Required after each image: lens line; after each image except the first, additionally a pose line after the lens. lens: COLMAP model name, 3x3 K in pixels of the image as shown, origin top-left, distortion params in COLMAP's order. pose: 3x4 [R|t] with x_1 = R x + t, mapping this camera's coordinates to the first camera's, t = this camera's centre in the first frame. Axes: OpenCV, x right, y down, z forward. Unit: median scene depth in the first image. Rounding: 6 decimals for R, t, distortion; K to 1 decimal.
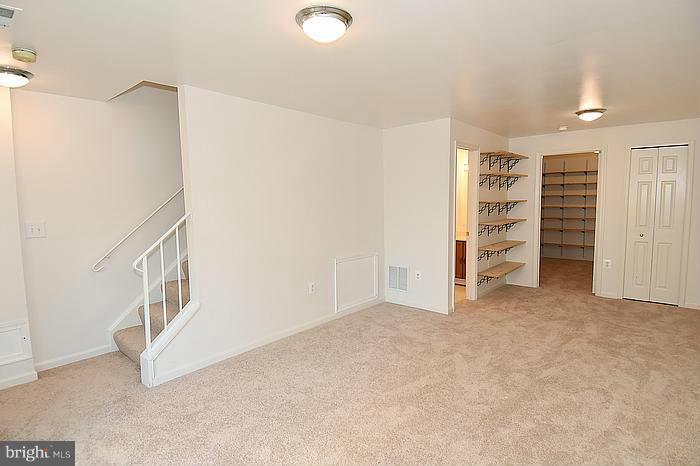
lens RADIAL K [[362.4, 0, 346.4], [0, 362.4, 231.7], [0, 0, 1]] dist [0.050736, -0.059431]
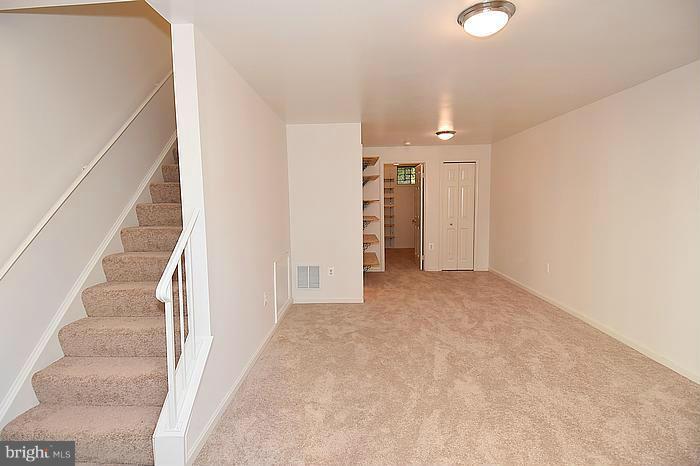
lens RADIAL K [[362.4, 0, 346.4], [0, 362.4, 231.7], [0, 0, 1]] dist [0.050736, -0.059431]
pose [[0.770892, -0.055770, 0.634519, -0.486477], [0.058225, 0.998159, 0.016992, -0.009161], [-0.634299, 0.023845, 0.772720, 0.198787]]
